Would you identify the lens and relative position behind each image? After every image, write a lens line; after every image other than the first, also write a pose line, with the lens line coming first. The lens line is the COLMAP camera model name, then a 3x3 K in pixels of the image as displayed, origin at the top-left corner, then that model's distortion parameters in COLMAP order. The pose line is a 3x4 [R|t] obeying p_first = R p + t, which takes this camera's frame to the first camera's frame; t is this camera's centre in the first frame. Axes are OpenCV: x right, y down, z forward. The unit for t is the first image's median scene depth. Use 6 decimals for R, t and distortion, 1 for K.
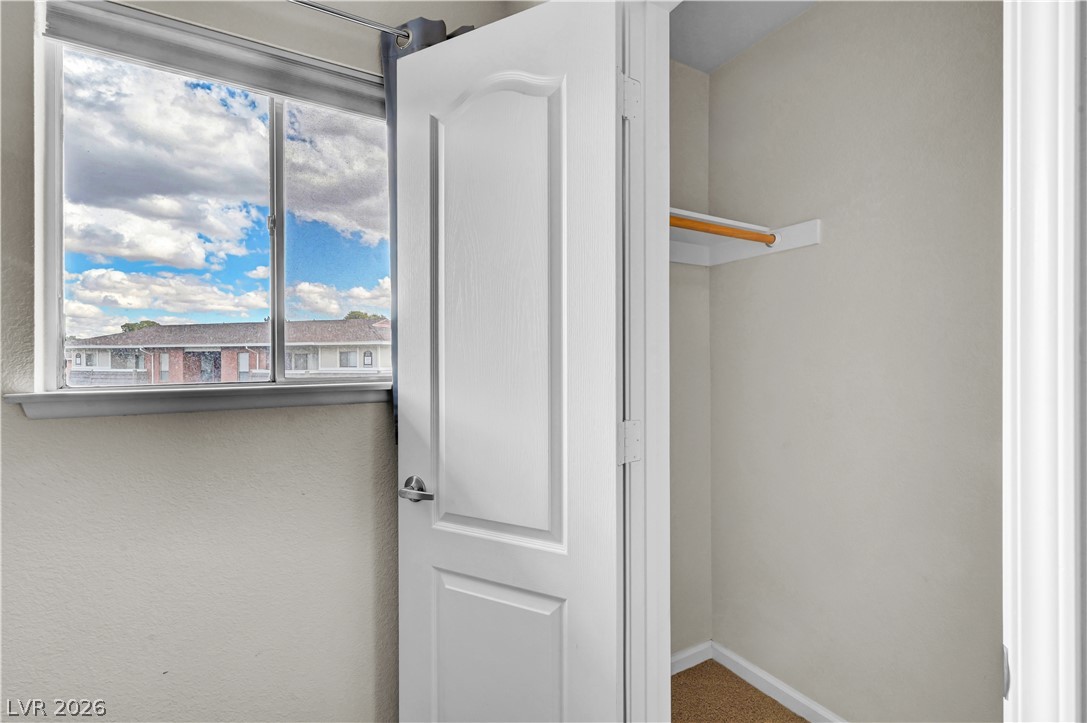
lens RADIAL K [[475.9, 0, 540.1], [0, 475.9, 361.9], [0, 0, 1]] dist [0.004060, 0.000023]
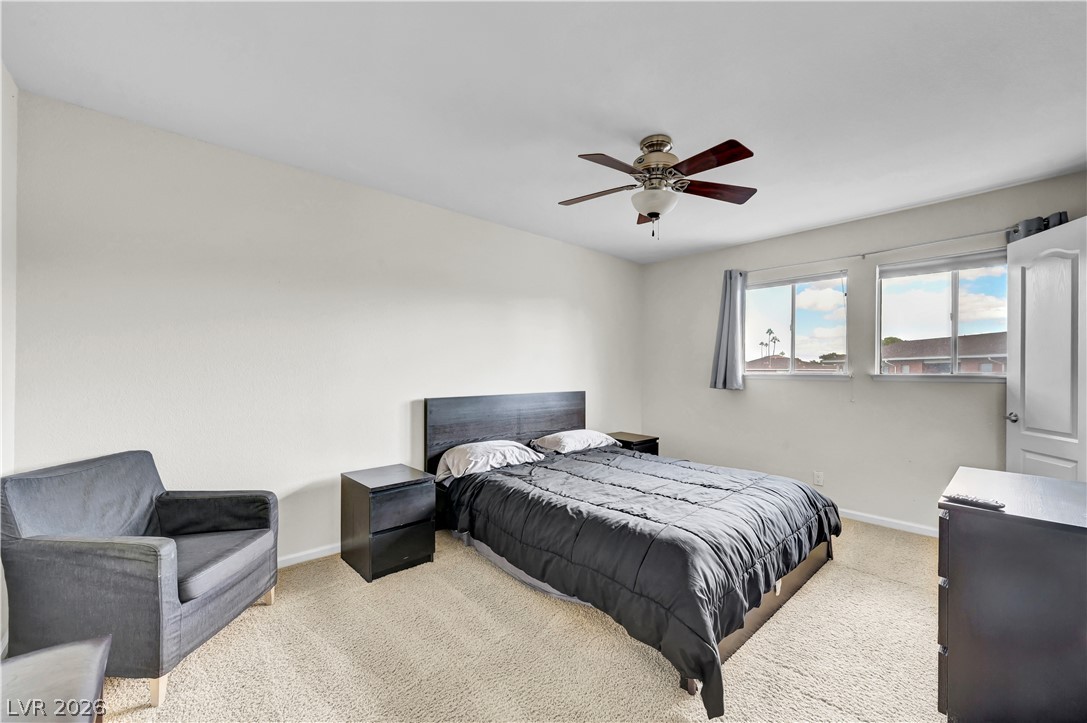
lens RADIAL K [[434.9, 0, 536.5], [0, 434.9, 372.4], [0, 0, 1]] dist [-0.002507, -0.000100]
pose [[0.199436, 0.006633, -0.979888, 1.481347], [-0.008770, 0.999949, 0.004984, 0.044537], [0.979872, 0.007600, 0.199484, -1.926512]]
